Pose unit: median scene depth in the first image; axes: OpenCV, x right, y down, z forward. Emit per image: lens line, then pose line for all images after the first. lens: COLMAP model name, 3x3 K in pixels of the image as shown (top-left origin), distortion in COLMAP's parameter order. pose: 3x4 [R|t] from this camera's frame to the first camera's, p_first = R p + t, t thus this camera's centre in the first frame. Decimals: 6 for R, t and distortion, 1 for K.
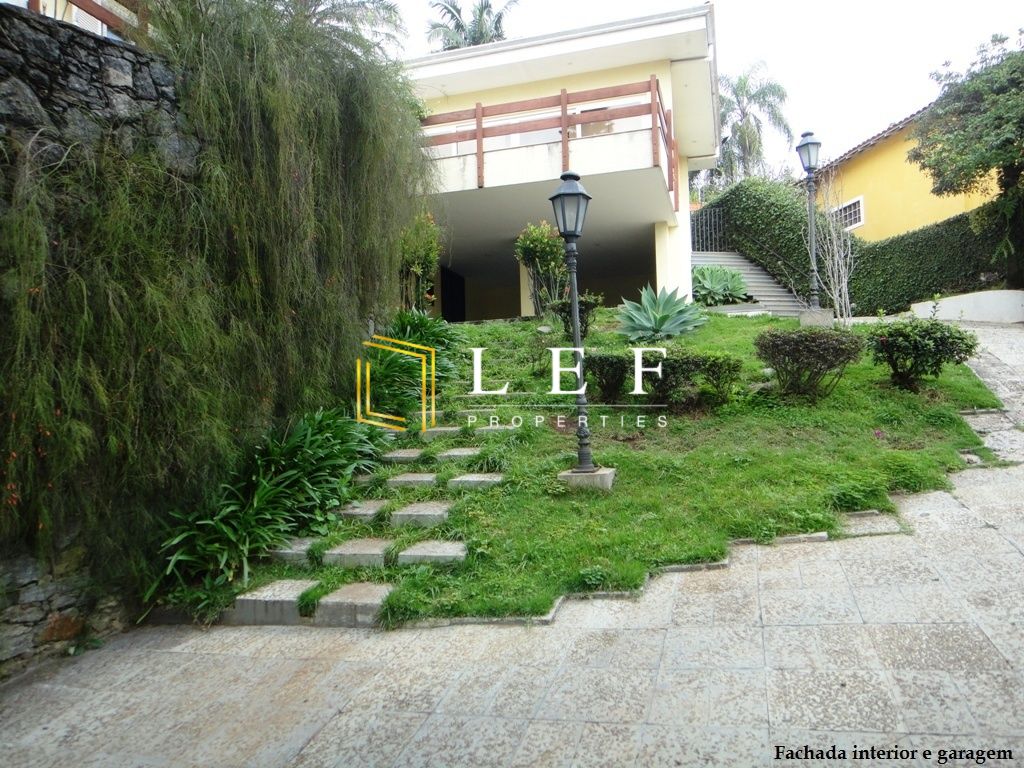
lens RADIAL K [[713.5, 0, 512.0], [0, 713.5, 384.0], [0, 0, 1]] dist [0.011130, 0.001176]
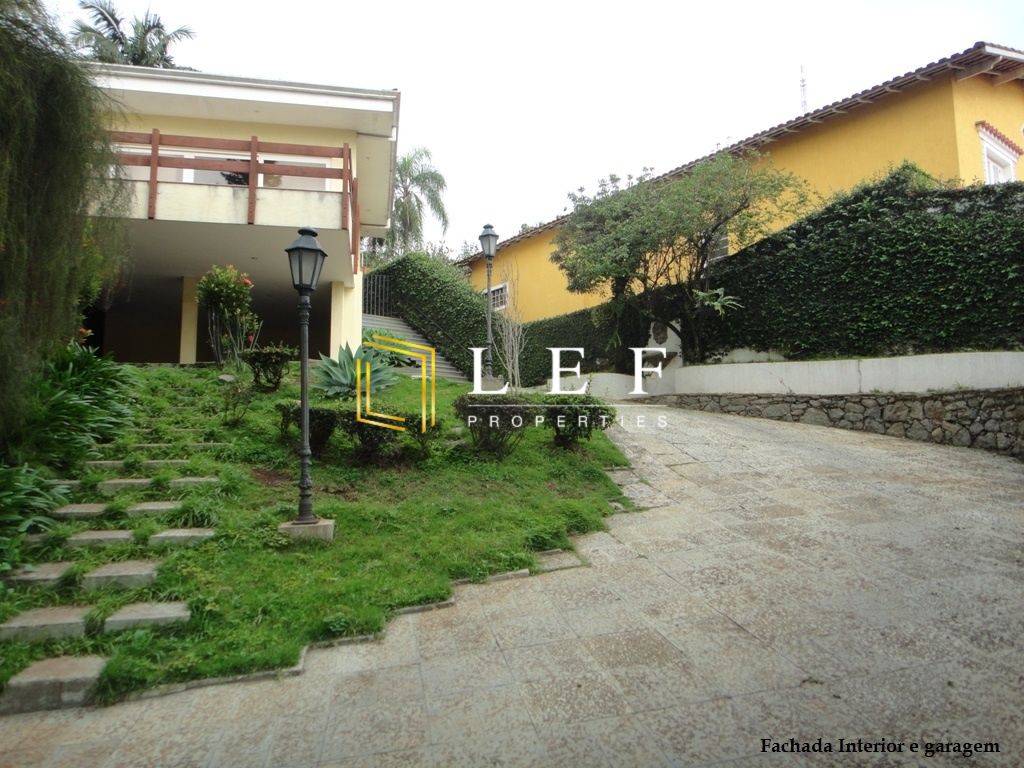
lens RADIAL K [[713.5, 0, 512.0], [0, 713.5, 384.0], [0, 0, 1]] dist [0.011130, 0.001176]
pose [[0.882413, 0.068769, 0.465422, -0.118339], [-0.030420, 0.995529, -0.089421, 0.009494], [-0.469490, 0.064748, 0.880560, -0.026388]]
